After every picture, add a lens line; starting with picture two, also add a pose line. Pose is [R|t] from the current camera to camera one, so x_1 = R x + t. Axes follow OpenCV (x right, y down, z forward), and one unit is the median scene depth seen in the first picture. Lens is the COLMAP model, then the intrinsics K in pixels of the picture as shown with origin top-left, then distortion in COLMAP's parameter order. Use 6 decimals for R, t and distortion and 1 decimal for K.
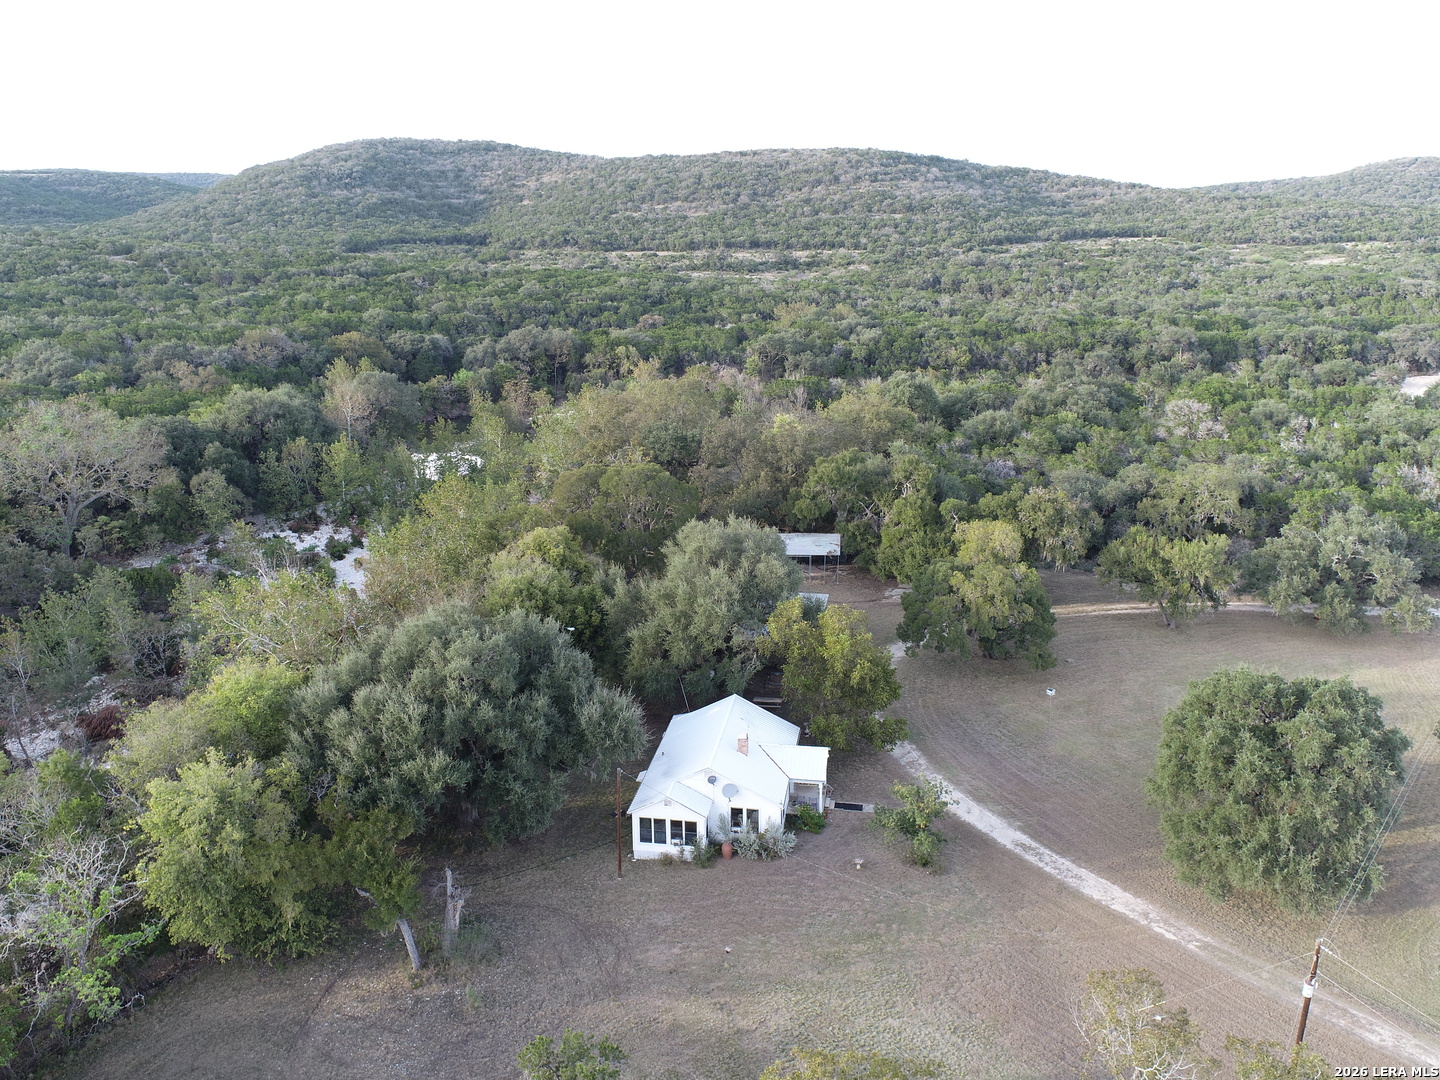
lens RADIAL K [[1099.1, 0, 717.5], [0, 1099.1, 541.3], [0, 0, 1]] dist [-0.008282, 0.005500]
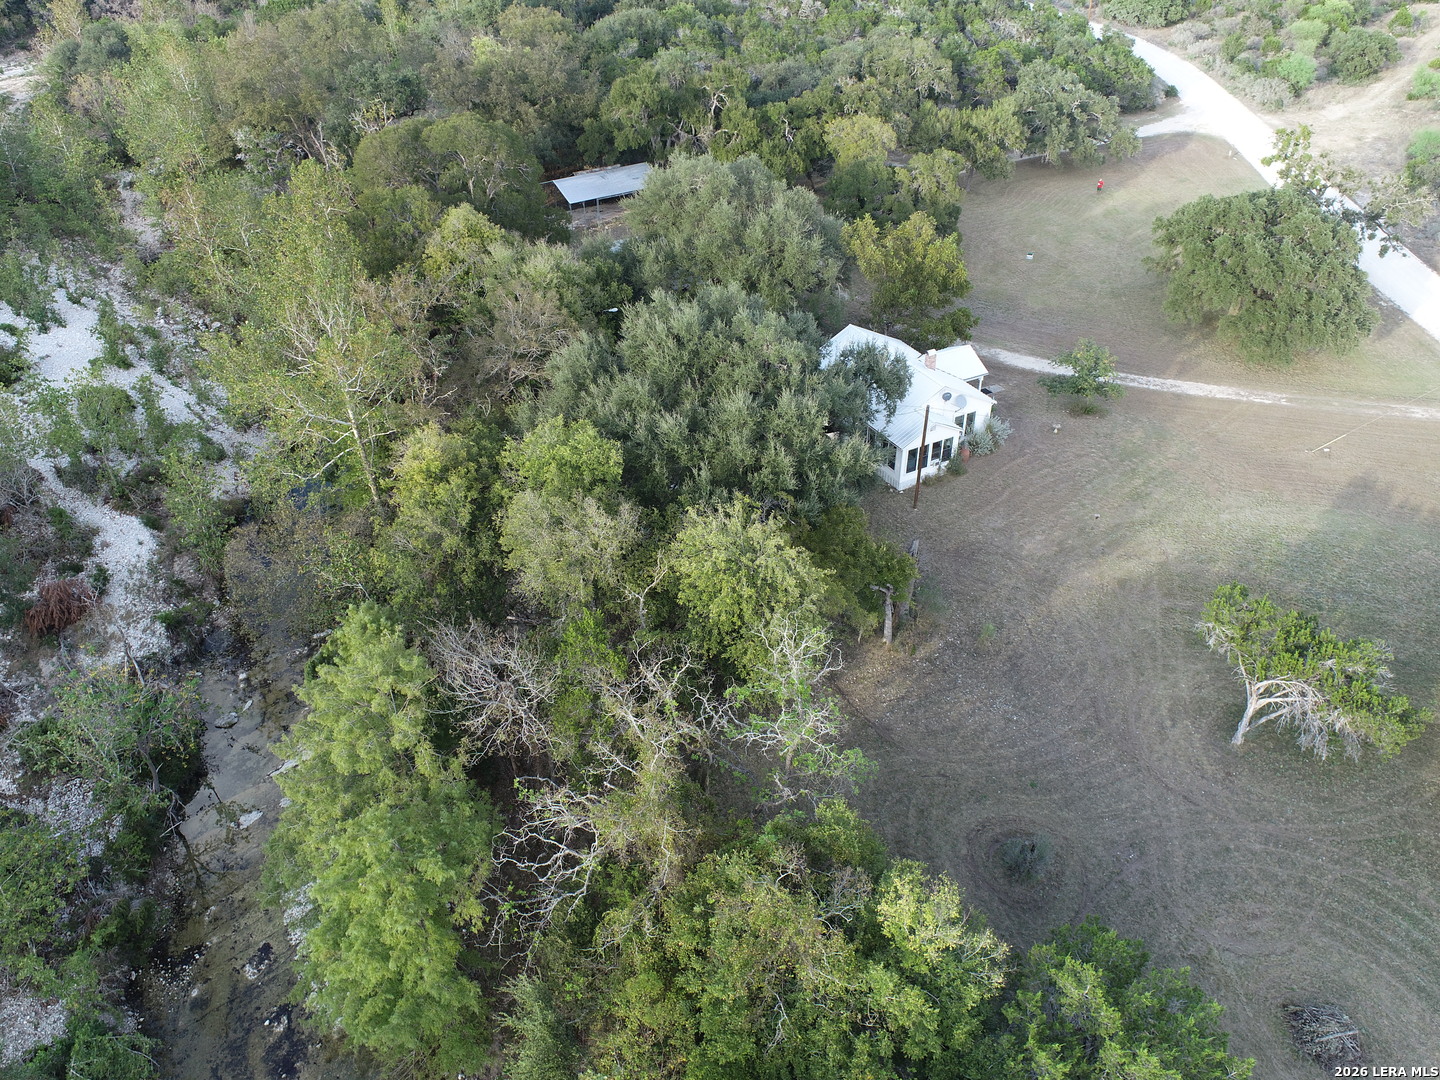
lens RADIAL K [[1099.1, 0, 723.4], [0, 1099.1, 543.2], [0, 0, 1]] dist [-0.008282, 0.005500]
pose [[0.791975, -0.351032, 0.499553, -0.093682], [0.169055, 0.912283, 0.373041, -0.010707], [-0.586683, -0.210987, 0.781849, 0.033006]]
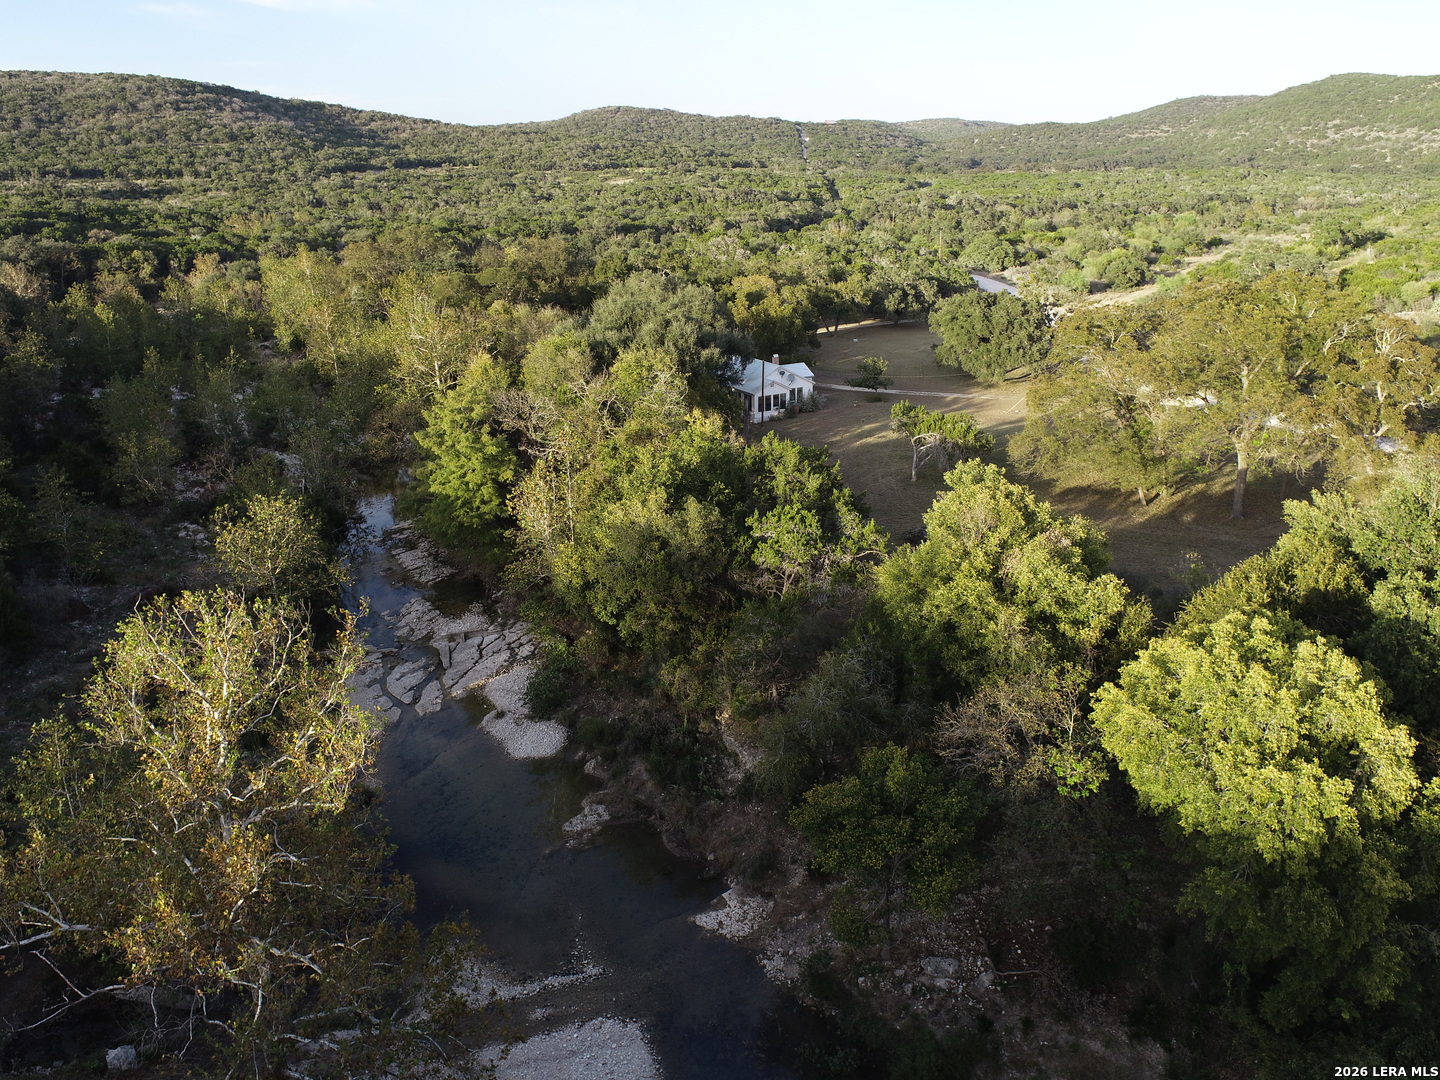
lens RADIAL K [[1099.1, 0, 717.0], [0, 1099.1, 537.3], [0, 0, 1]] dist [-0.008282, 0.005500]
pose [[0.791019, -0.196870, 0.579251, -0.147753], [0.174089, 0.980101, 0.095373, 0.036012], [-0.586500, 0.025399, 0.809551, -0.049133]]
